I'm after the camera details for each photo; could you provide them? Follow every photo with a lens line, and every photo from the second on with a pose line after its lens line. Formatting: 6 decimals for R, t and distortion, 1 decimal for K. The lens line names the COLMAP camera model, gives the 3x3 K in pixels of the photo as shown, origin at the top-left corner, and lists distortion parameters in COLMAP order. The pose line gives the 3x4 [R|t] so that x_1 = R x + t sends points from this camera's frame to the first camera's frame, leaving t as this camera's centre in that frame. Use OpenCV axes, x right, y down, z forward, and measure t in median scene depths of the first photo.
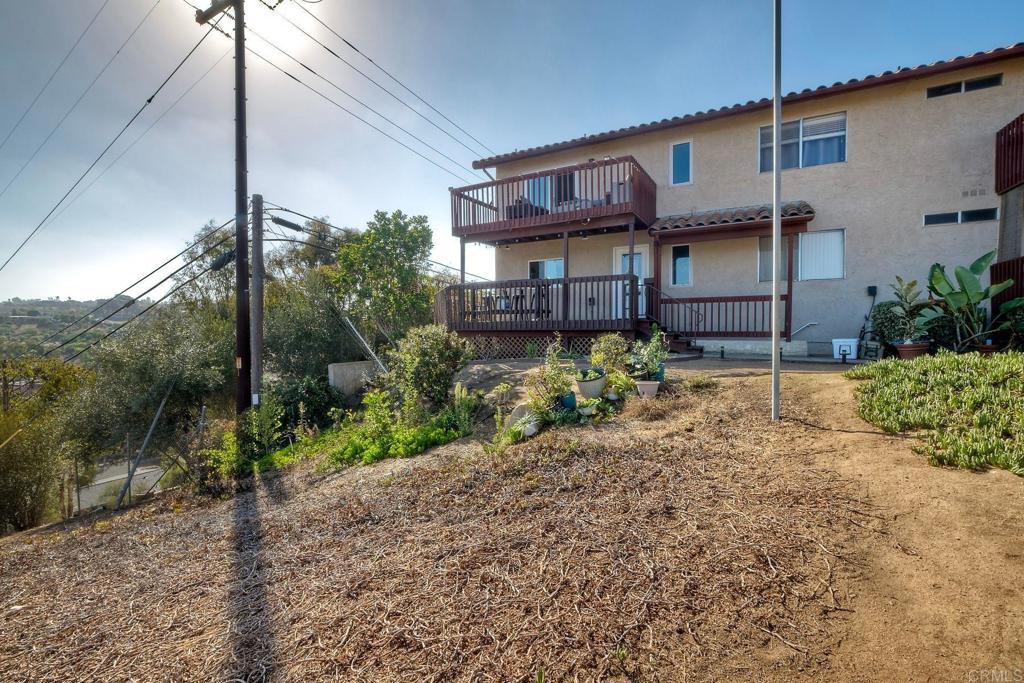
lens RADIAL K [[451.8, 0, 513.6], [0, 451.8, 337.3], [0, 0, 1]] dist [0.002298, 0.000112]
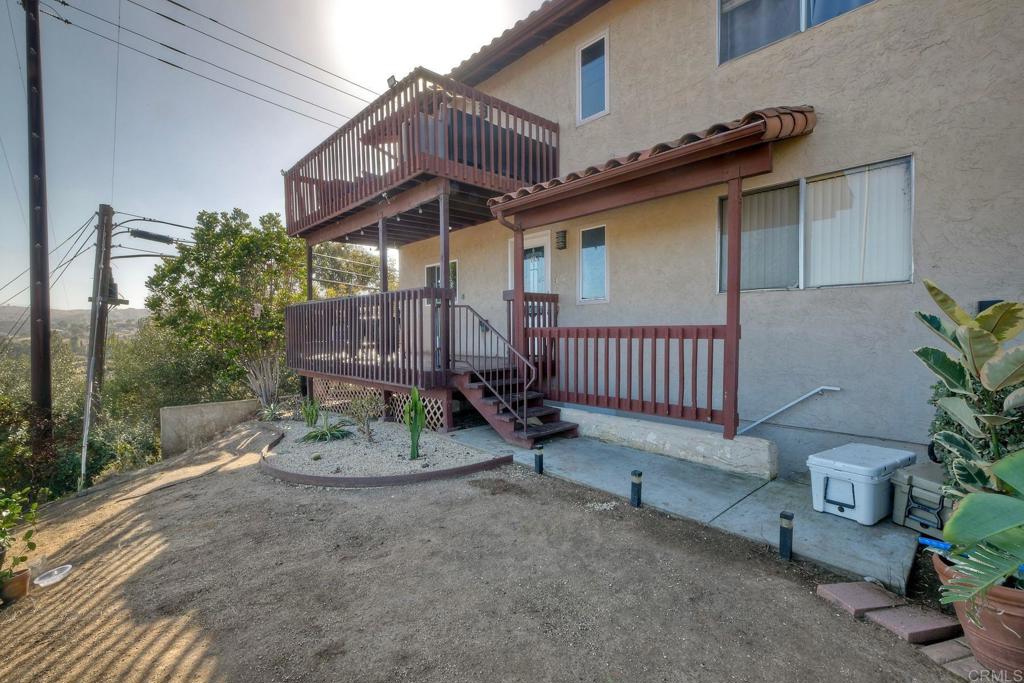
lens RADIAL K [[451.8, 0, 511.6], [0, 451.8, 342.7], [0, 0, 1]] dist [0.002298, 0.000112]
pose [[0.950697, 0.006425, -0.310055, 0.501983], [-0.004204, 0.999960, 0.007832, -0.075126], [0.310093, -0.006143, 0.950686, 0.493885]]
